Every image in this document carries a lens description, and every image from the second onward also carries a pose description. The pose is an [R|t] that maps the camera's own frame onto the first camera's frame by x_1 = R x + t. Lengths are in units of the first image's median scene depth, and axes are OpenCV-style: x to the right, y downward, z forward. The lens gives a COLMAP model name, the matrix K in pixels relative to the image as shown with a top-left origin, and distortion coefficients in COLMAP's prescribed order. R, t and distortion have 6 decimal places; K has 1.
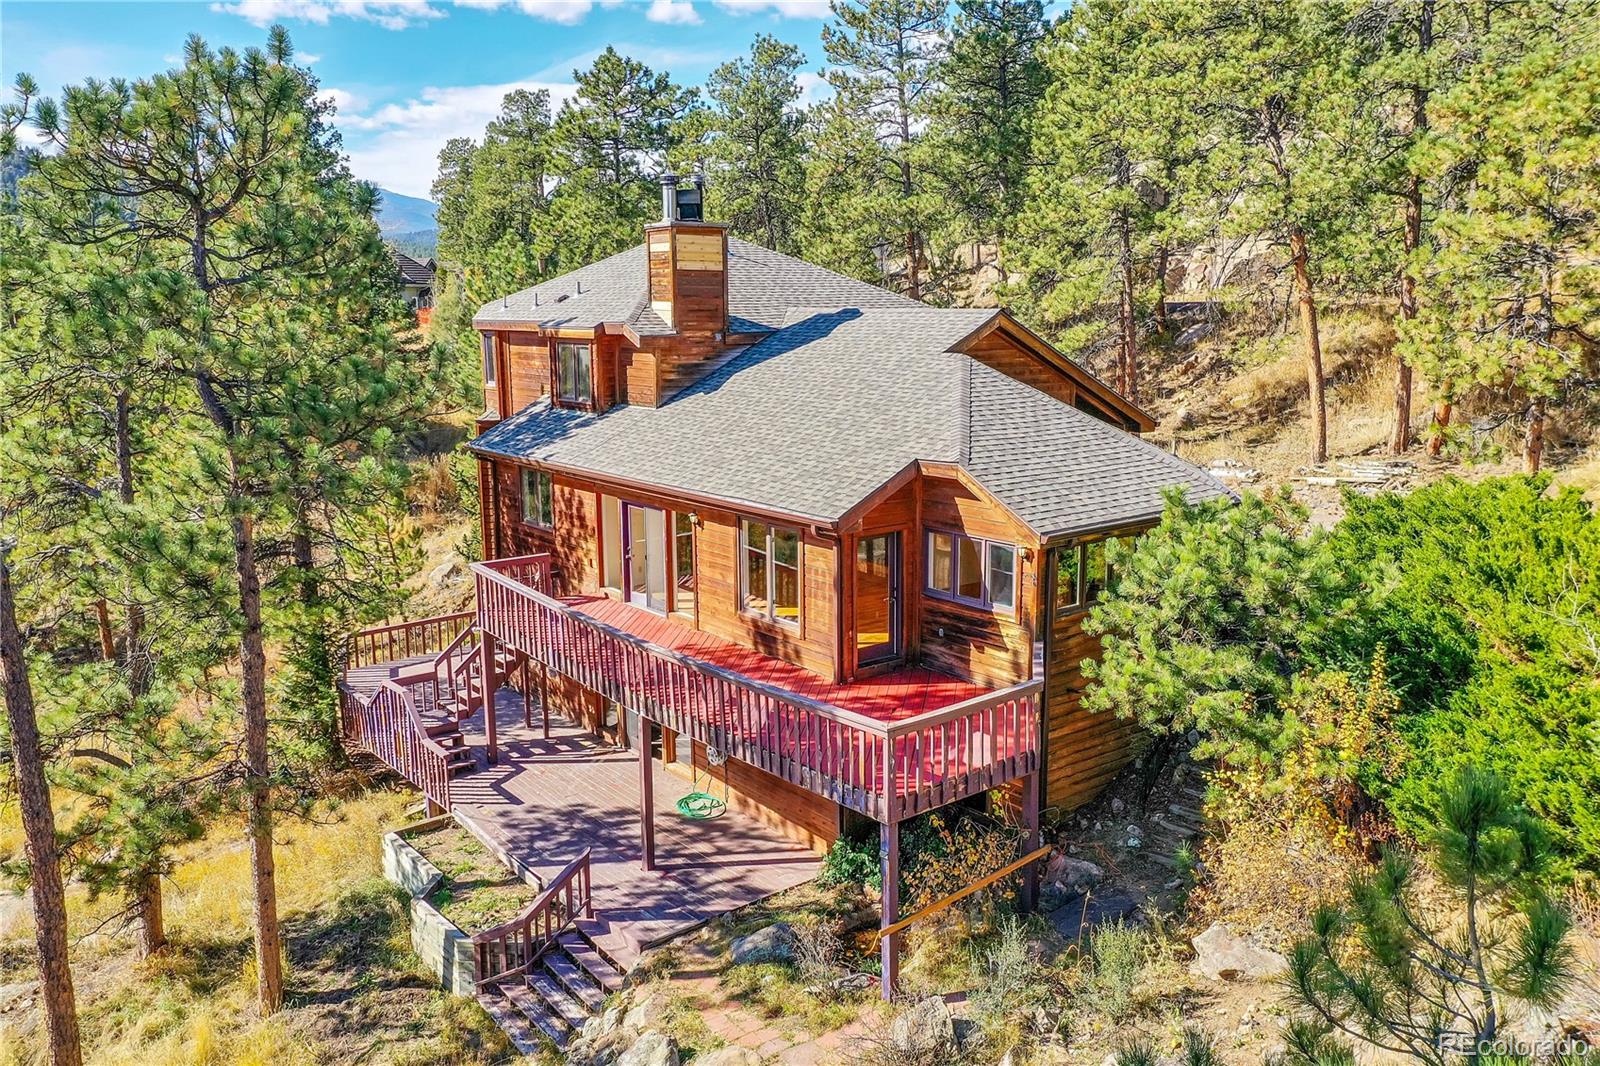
lens RADIAL K [[1307.2, 0, 800.0], [0, 1307.2, 533.0], [0, 0, 1]] dist [0.044344, 0.000754]
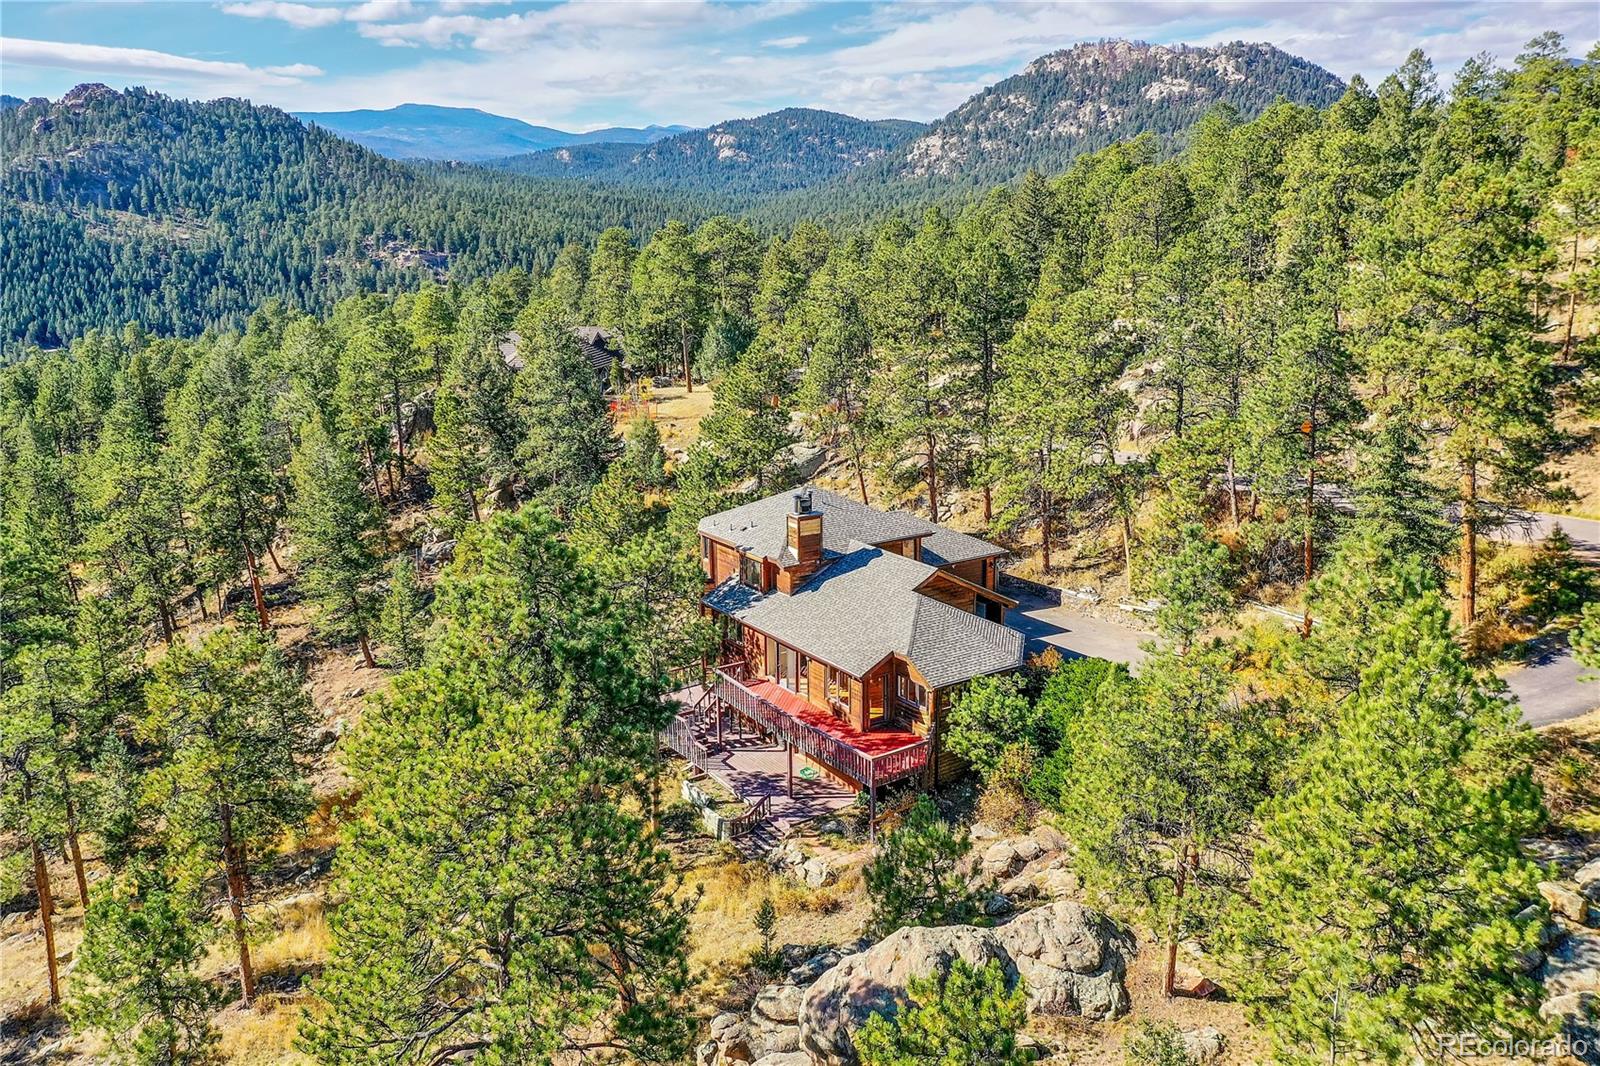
lens RADIAL K [[1307.2, 0, 800.0], [0, 1307.2, 533.0], [0, 0, 1]] dist [0.044344, 0.000754]
pose [[0.997581, 0.013923, -0.068109, 0.075268], [-0.009897, 0.998204, 0.059090, -0.430400], [0.068809, -0.058273, 0.995926, -1.580937]]
